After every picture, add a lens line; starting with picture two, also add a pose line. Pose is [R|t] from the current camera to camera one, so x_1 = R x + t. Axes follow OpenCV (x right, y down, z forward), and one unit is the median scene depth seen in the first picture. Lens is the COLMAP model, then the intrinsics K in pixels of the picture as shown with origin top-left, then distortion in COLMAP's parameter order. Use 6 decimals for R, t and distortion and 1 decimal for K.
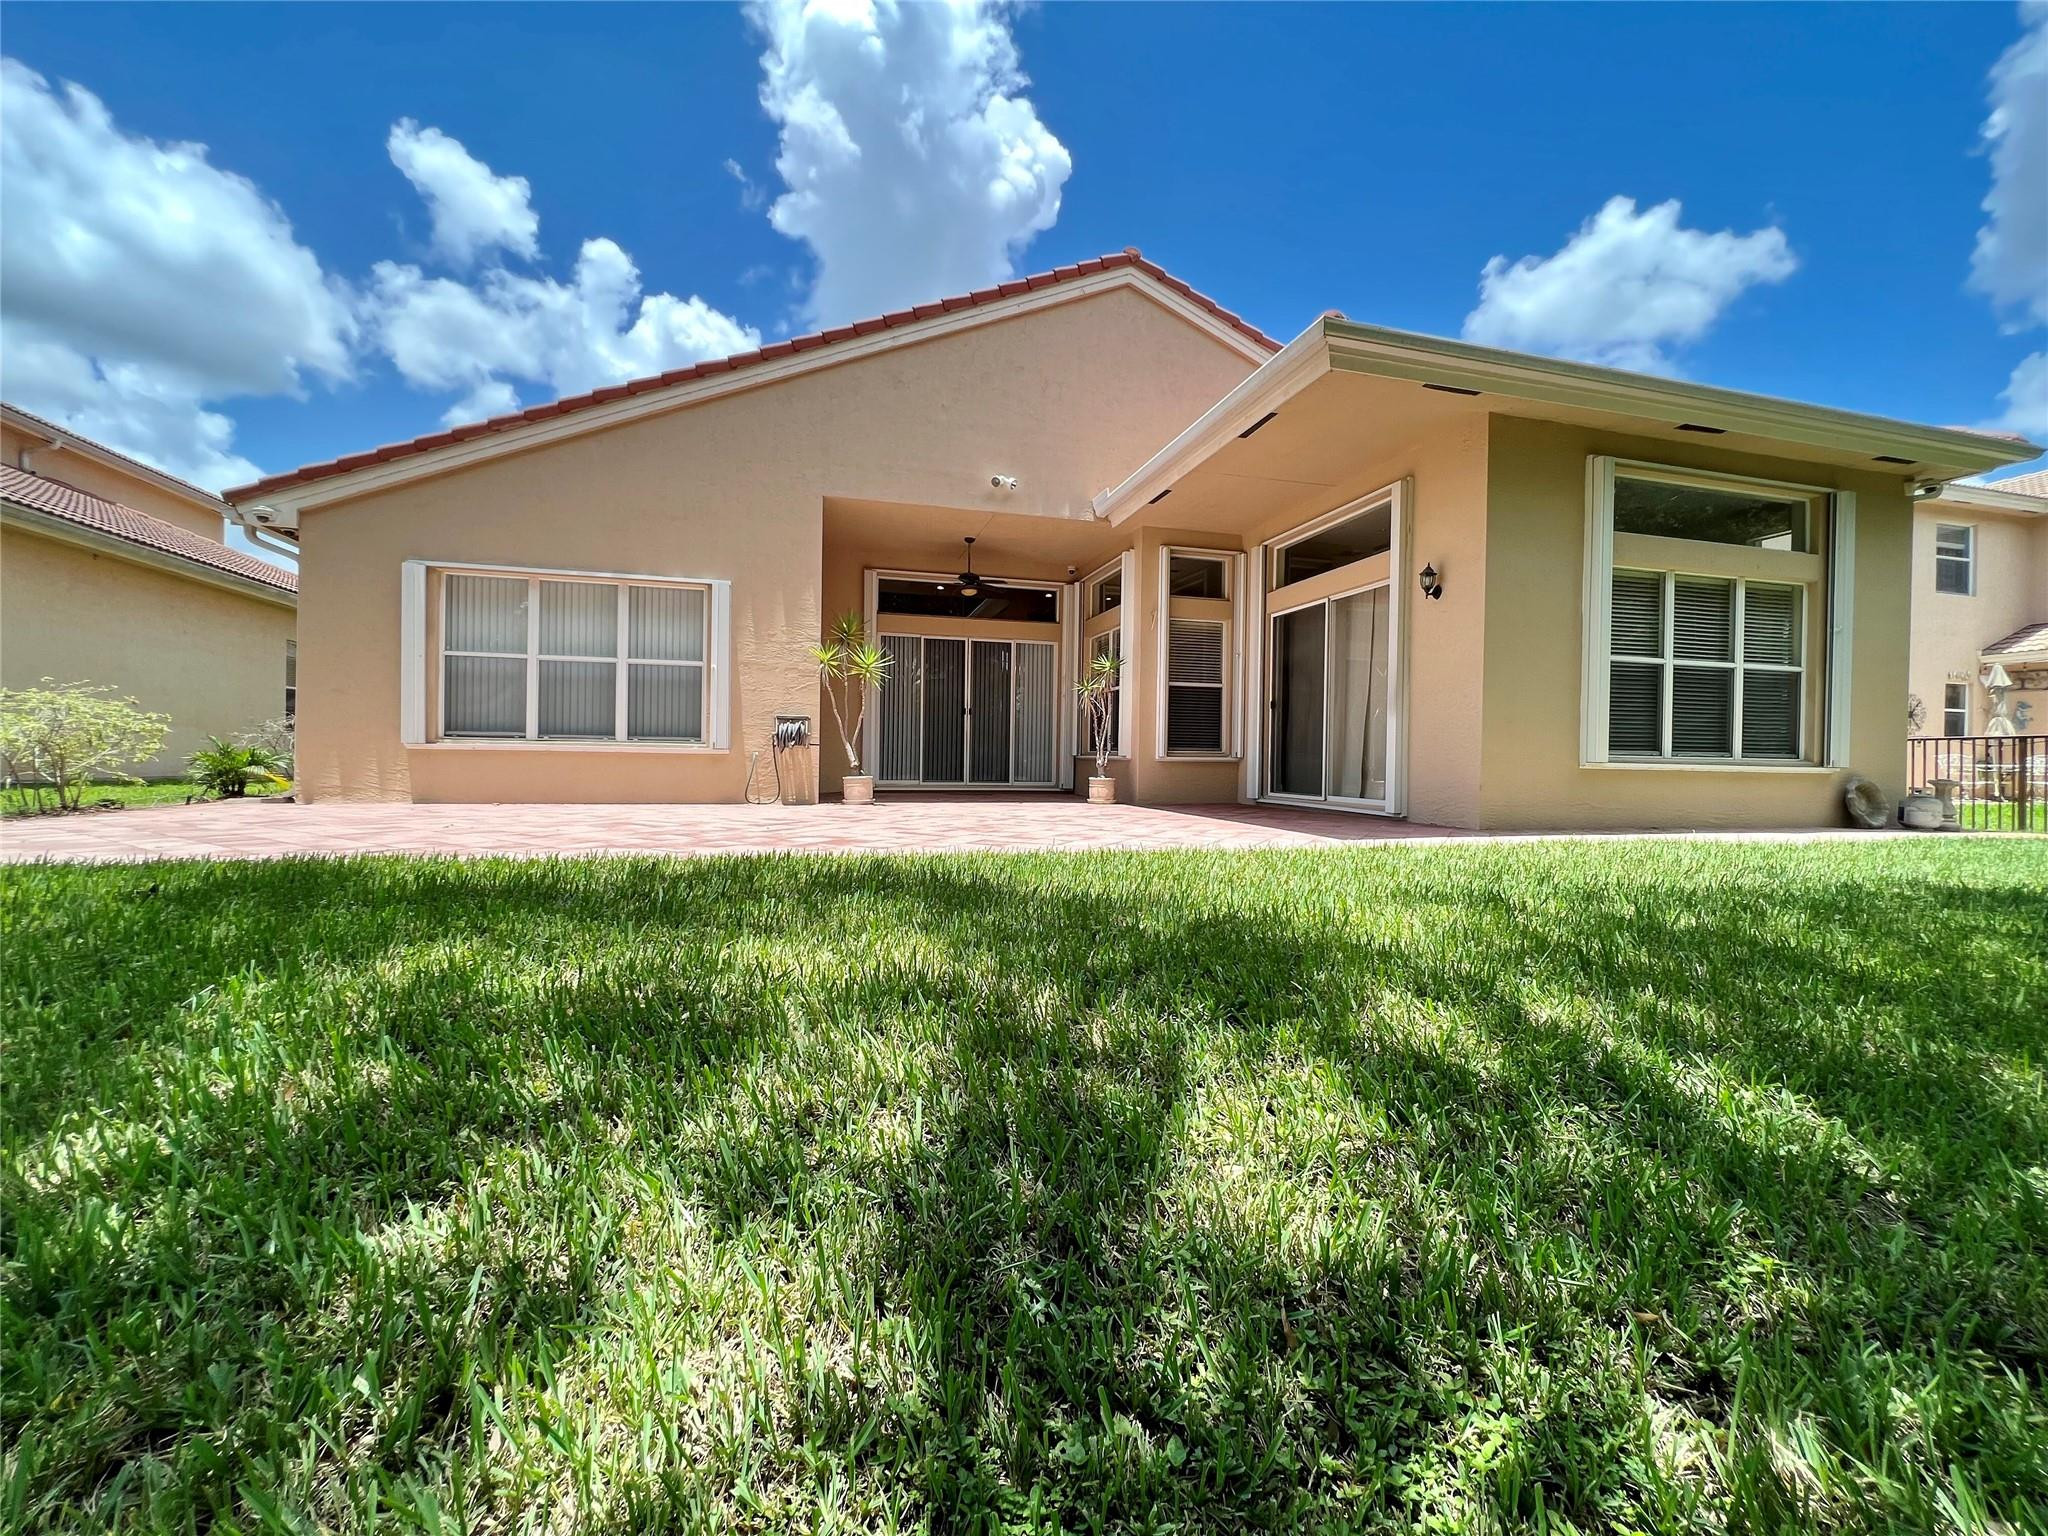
lens RADIAL K [[821.1, 0, 1028.0], [0, 821.1, 771.1], [0, 0, 1]] dist [-0.002248, 0.001227]
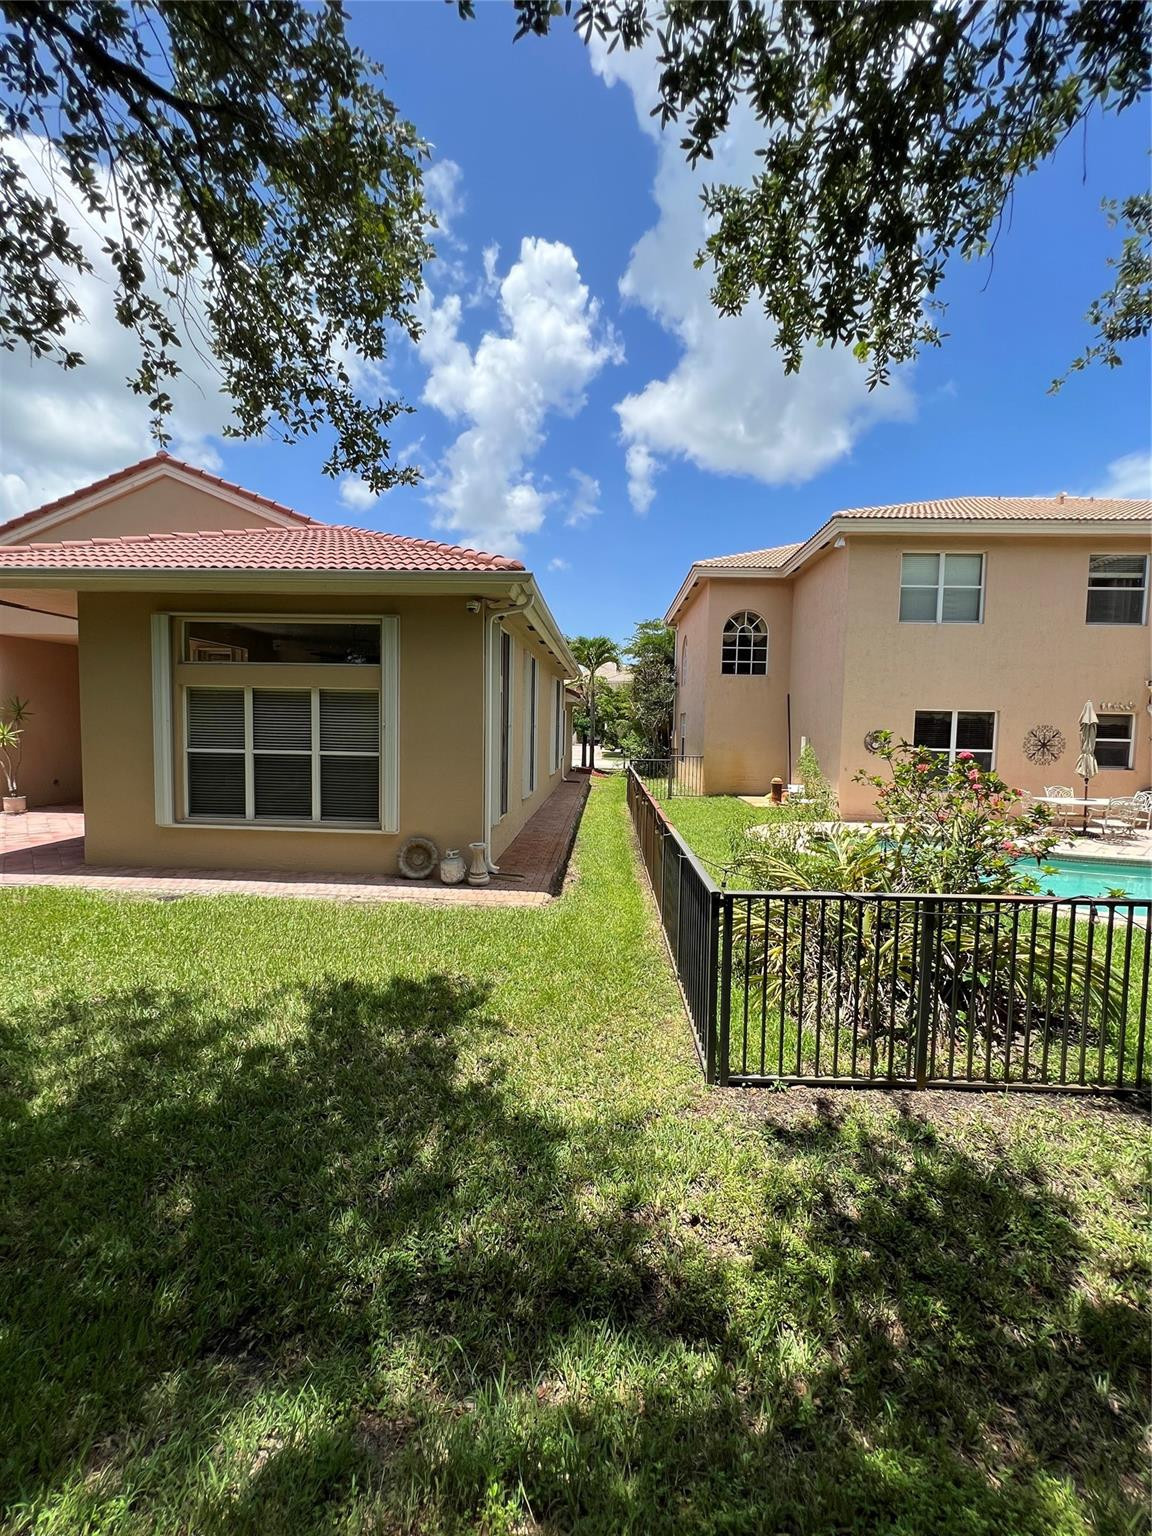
lens RADIAL K [[614.6, 0, 580.1], [0, 614.6, 762.5], [0, 0, 1]] dist [-0.003020, 0.000824]
pose [[0.951090, 0.024875, -0.307912, 1.402960], [-0.010836, 0.998826, 0.047221, -0.144757], [0.308725, -0.041575, 0.950242, 0.161121]]
